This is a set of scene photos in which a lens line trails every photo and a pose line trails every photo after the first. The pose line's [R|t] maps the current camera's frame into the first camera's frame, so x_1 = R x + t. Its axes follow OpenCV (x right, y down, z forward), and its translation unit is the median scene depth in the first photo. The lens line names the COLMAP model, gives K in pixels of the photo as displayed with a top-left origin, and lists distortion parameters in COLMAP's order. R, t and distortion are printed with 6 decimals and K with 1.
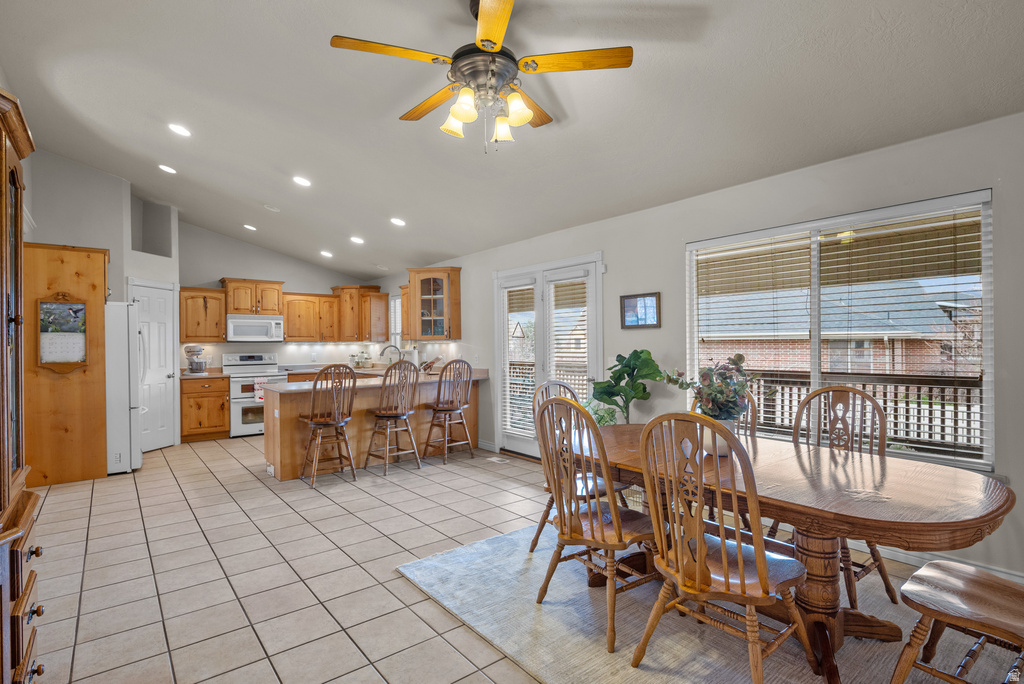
lens RADIAL K [[489.5, 0, 515.8], [0, 489.5, 345.9], [0, 0, 1]] dist [-0.015516, 0.002099]
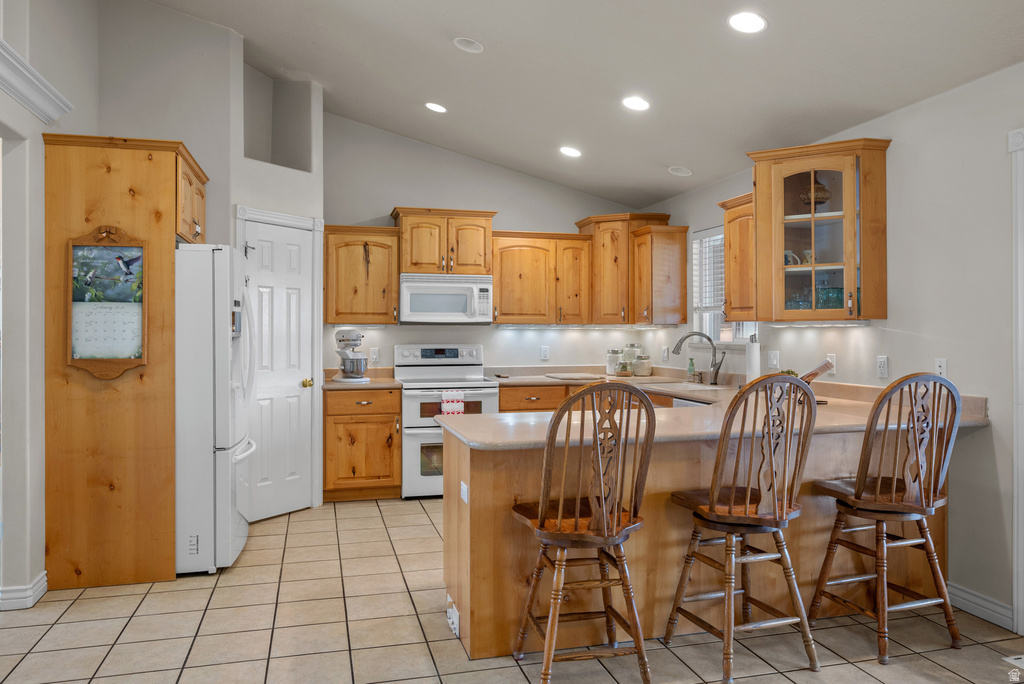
lens RADIAL K [[725.1, 0, 514.9], [0, 725.1, 334.9], [0, 0, 1]] dist [0.006675, 0.000354]
pose [[0.909234, 0.009703, -0.416172, -0.144836], [-0.009328, 0.999952, 0.002935, 0.001200], [0.416180, 0.001213, 0.909281, 0.337502]]
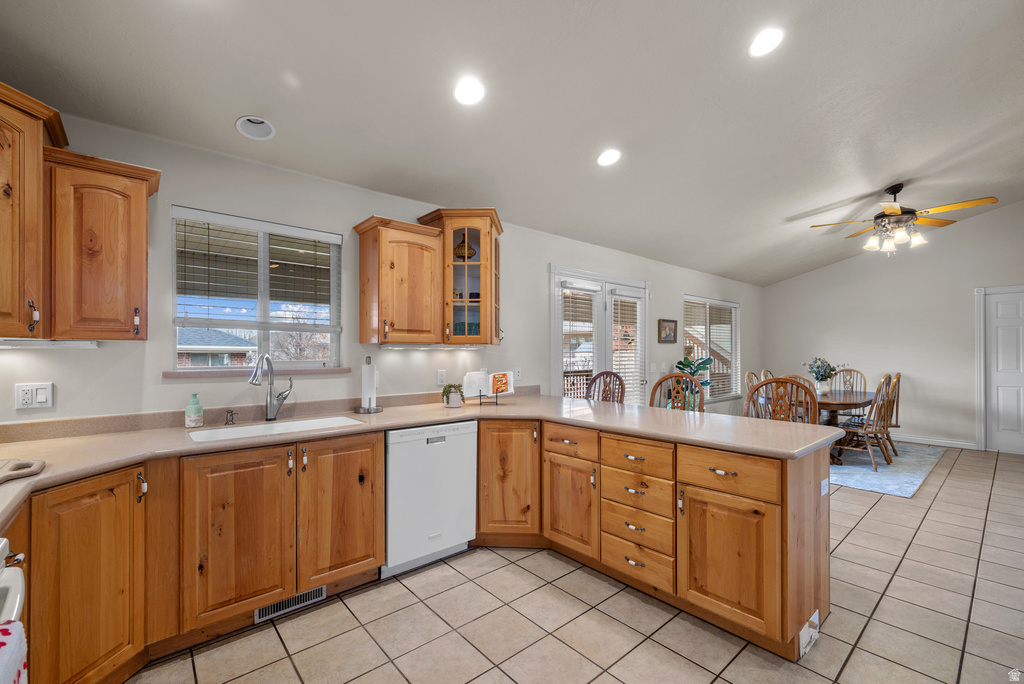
lens RADIAL K [[440.3, 0, 518.2], [0, 440.3, 350.3], [0, 0, 1]] dist [0.007648, -0.000364]
pose [[-0.026550, 0.012812, 0.999565, -0.693692], [0.006801, 0.999897, -0.012636, 0.001686], [-0.999624, 0.006463, -0.026635, 0.976967]]
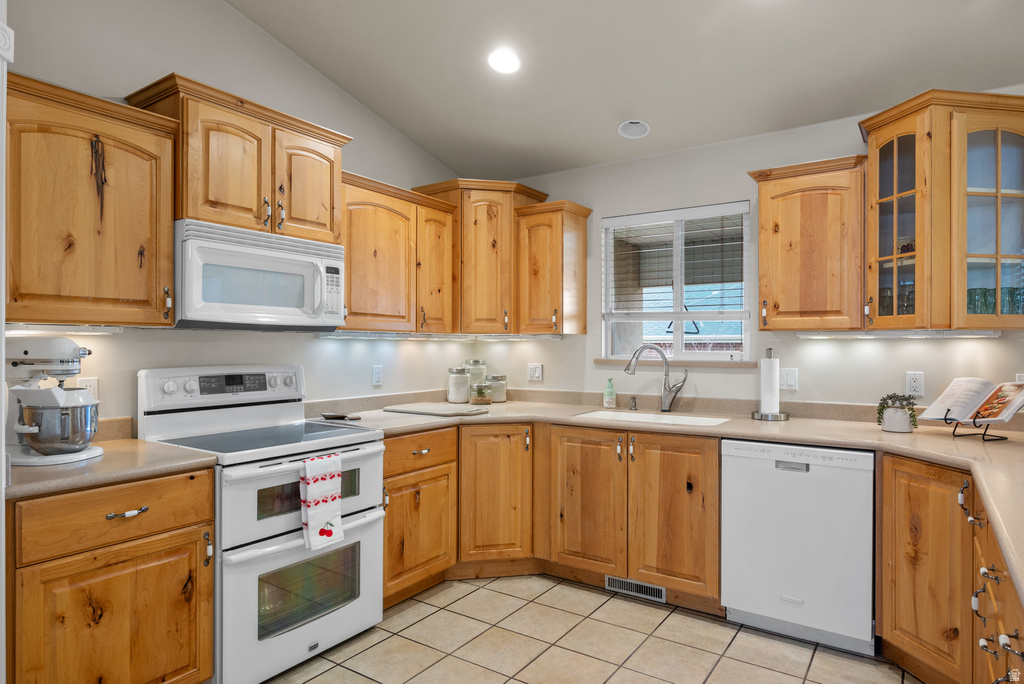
lens RADIAL K [[602.8, 0, 512.4], [0, 602.8, 347.4], [0, 0, 1]] dist [-0.000358, 0.004129]
pose [[0.959607, 0.009379, 0.281189, -0.570088], [-0.008602, 0.999955, -0.003997, 0.004164], [-0.281213, 0.001417, 0.959644, 0.710092]]
